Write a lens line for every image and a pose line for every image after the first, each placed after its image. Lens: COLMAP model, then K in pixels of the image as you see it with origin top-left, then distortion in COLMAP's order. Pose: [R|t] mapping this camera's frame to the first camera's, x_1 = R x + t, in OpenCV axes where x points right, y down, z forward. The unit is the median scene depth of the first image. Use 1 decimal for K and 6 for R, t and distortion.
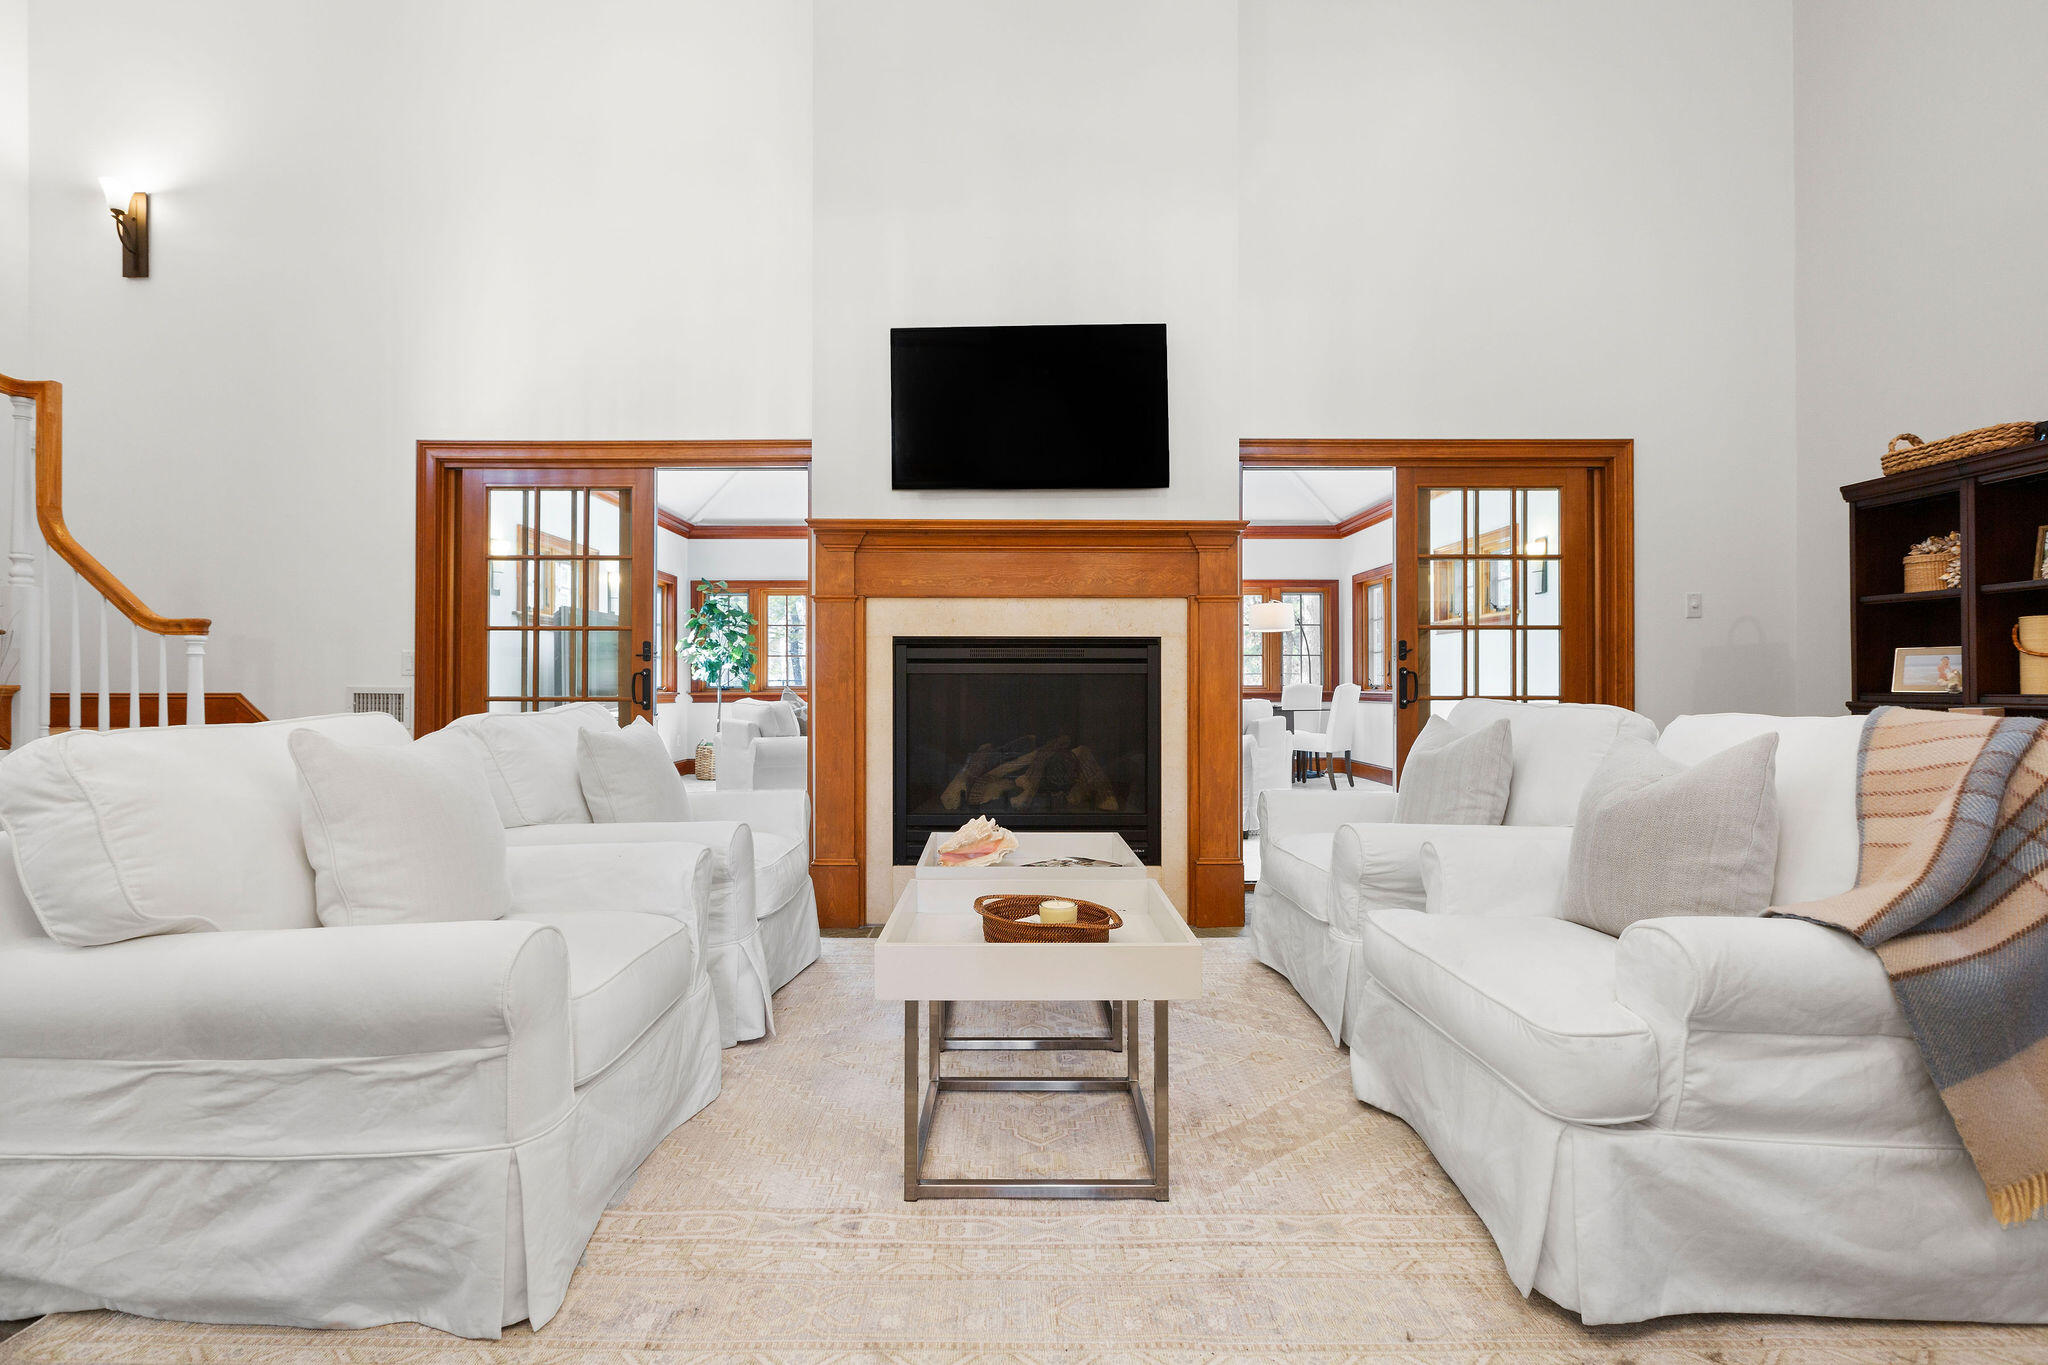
lens RADIAL K [[946.9, 0, 1024.0], [0, 946.9, 682.5], [0, 0, 1]] dist [-0.003594, -0.000006]
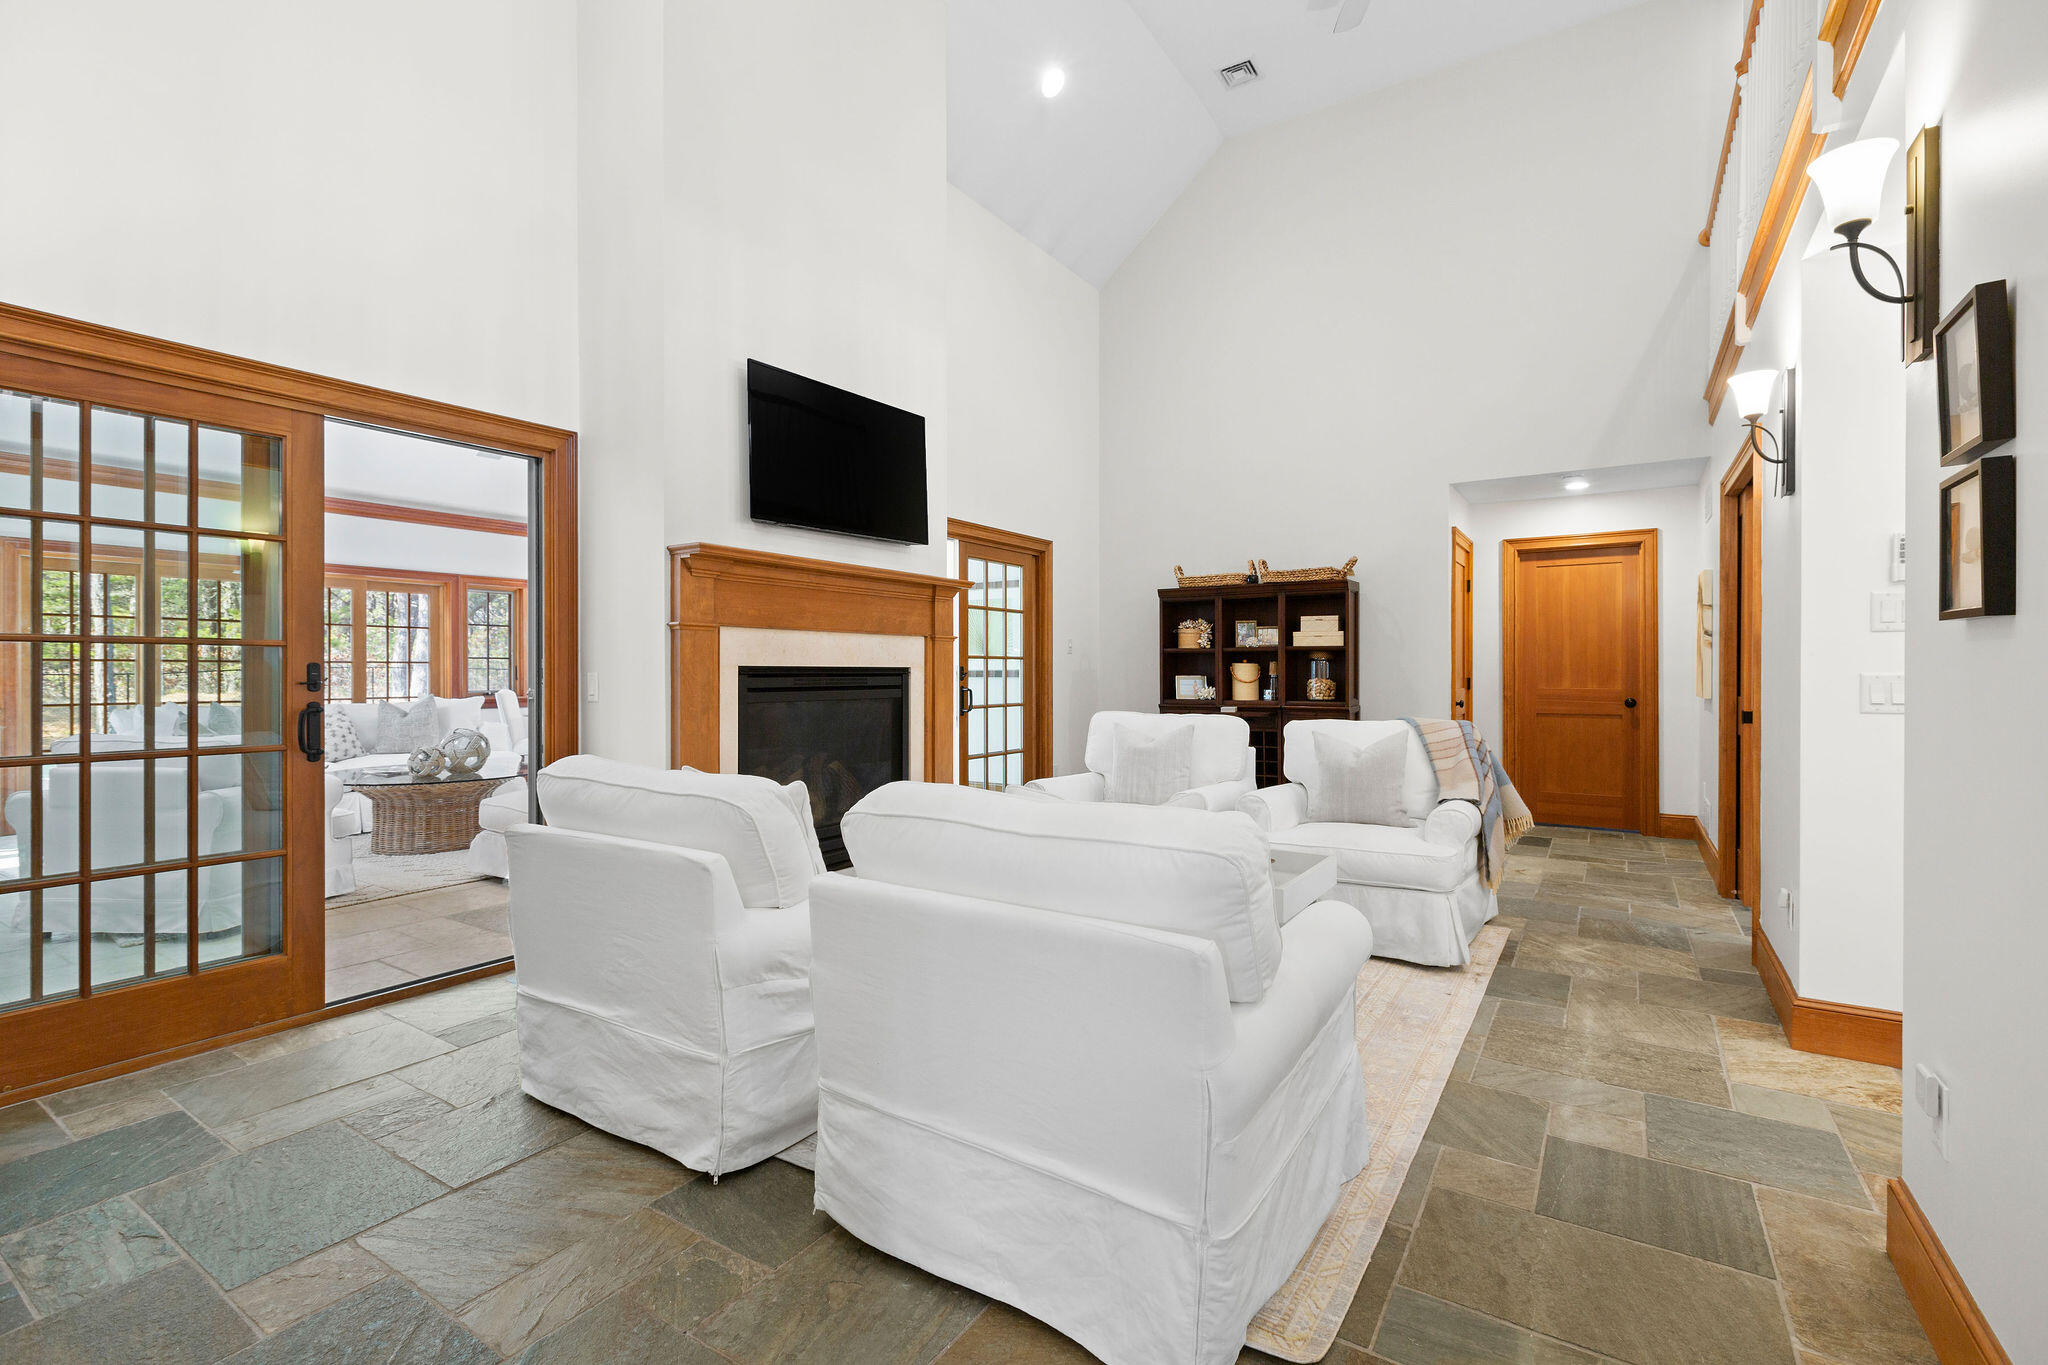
lens RADIAL K [[924.3, 0, 1005.6], [0, 924.3, 664.8], [0, 0, 1]] dist [0.001309, -0.000044]
pose [[0.554282, 0.006066, 0.832307, -0.789763], [-0.000819, 0.999977, -0.006742, -0.043585], [-0.832328, 0.003055, 0.554275, 0.231201]]
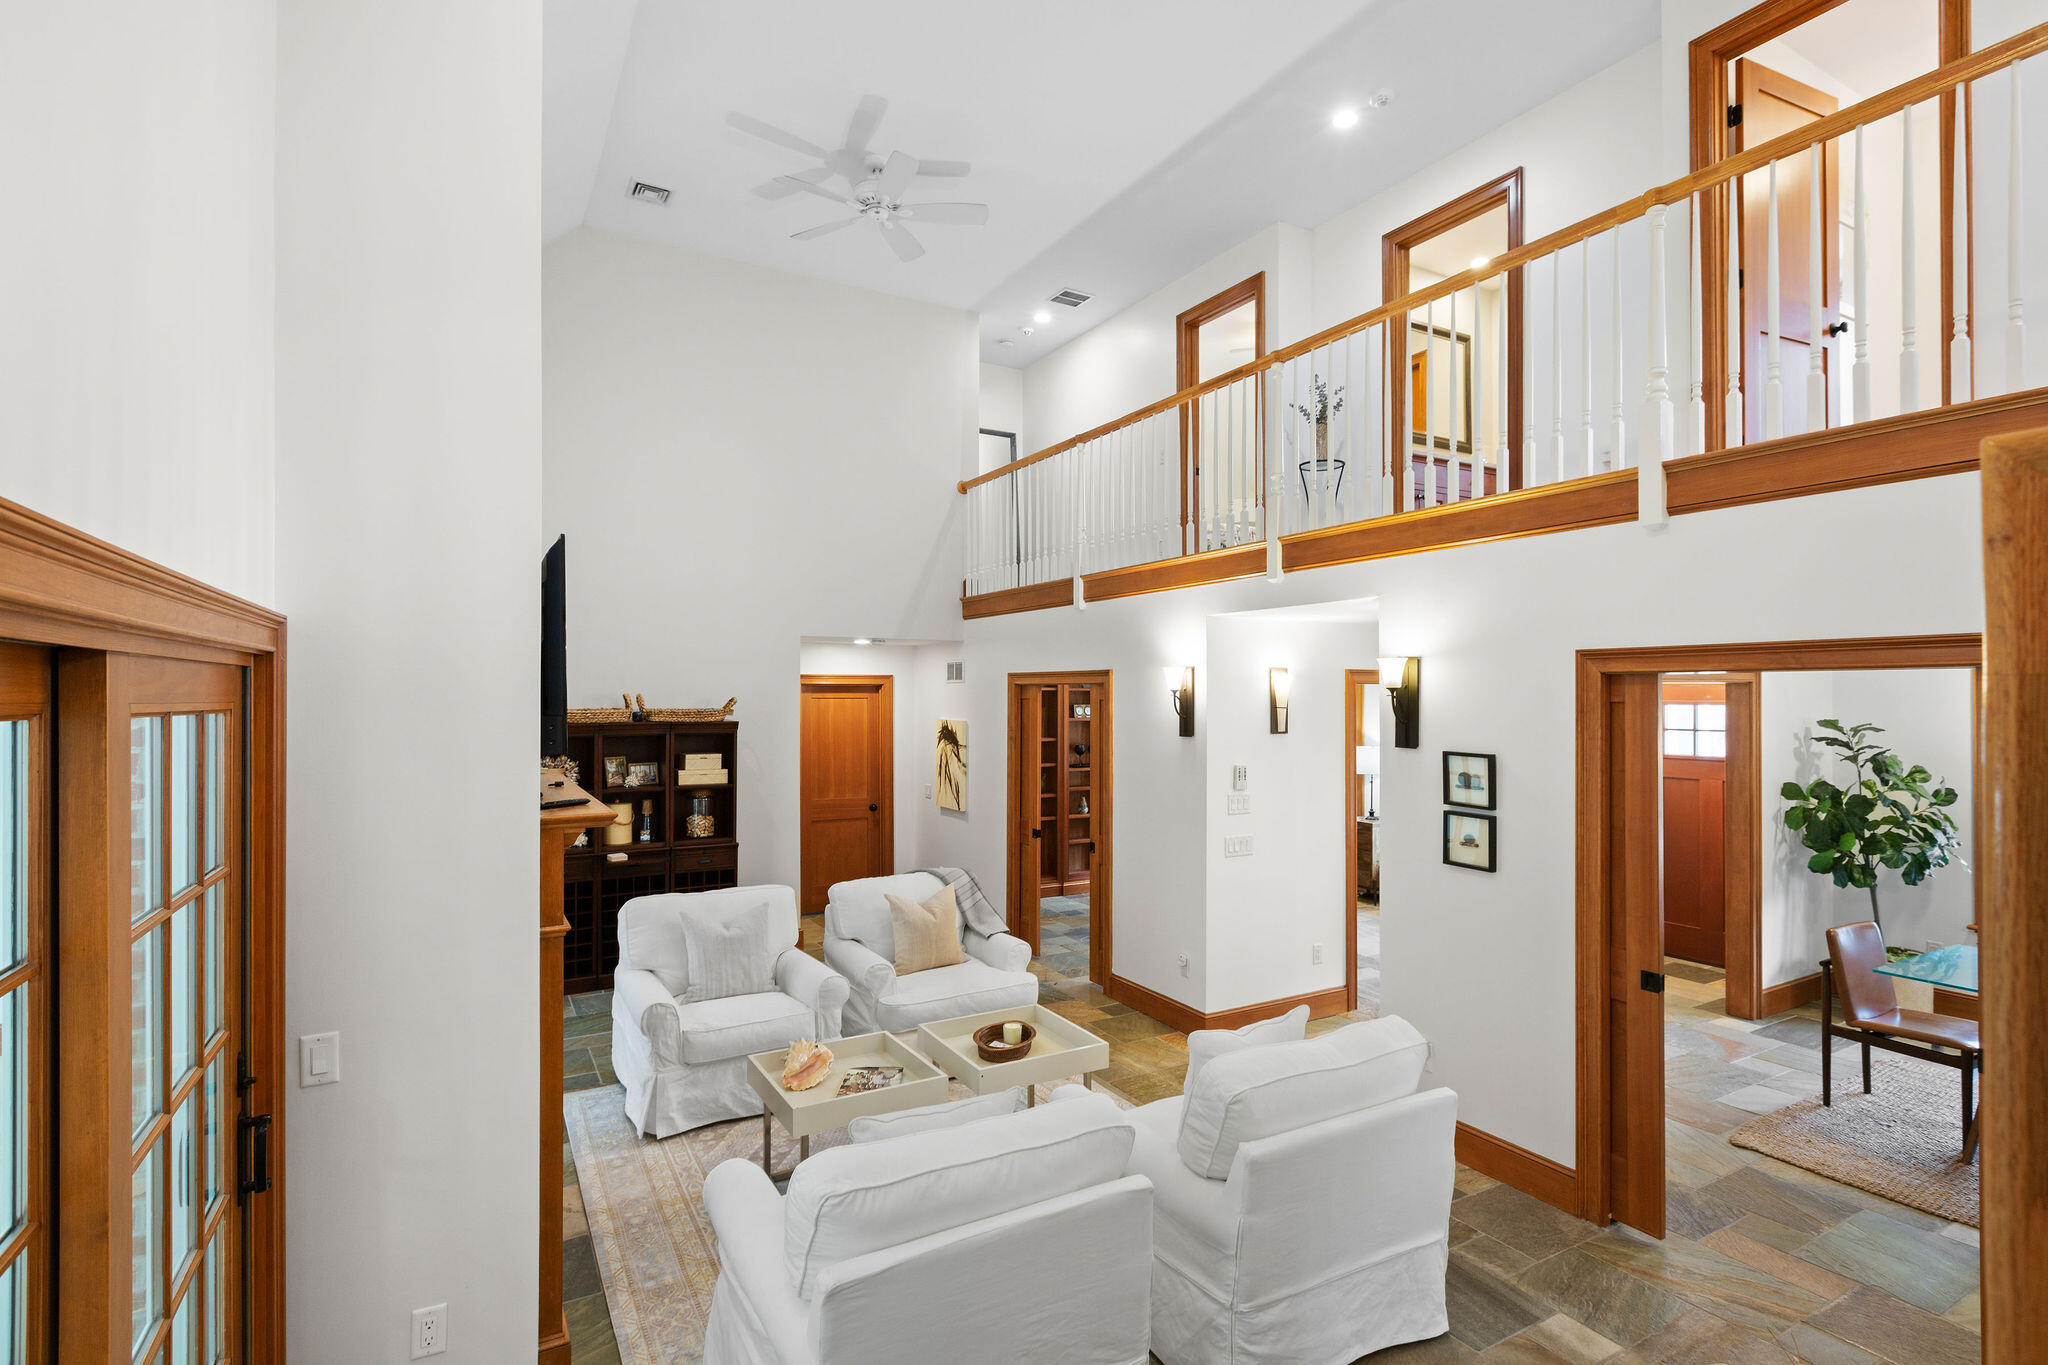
lens RADIAL K [[983.4, 0, 1031.9], [0, 983.4, 669.4], [0, 0, 1]] dist [-0.006290, 0.000391]
pose [[-0.500324, 0.023454, 0.865521, -0.956414], [-0.001987, 0.999599, -0.028237, -0.244986], [-0.865836, -0.015847, -0.500077, 1.047921]]
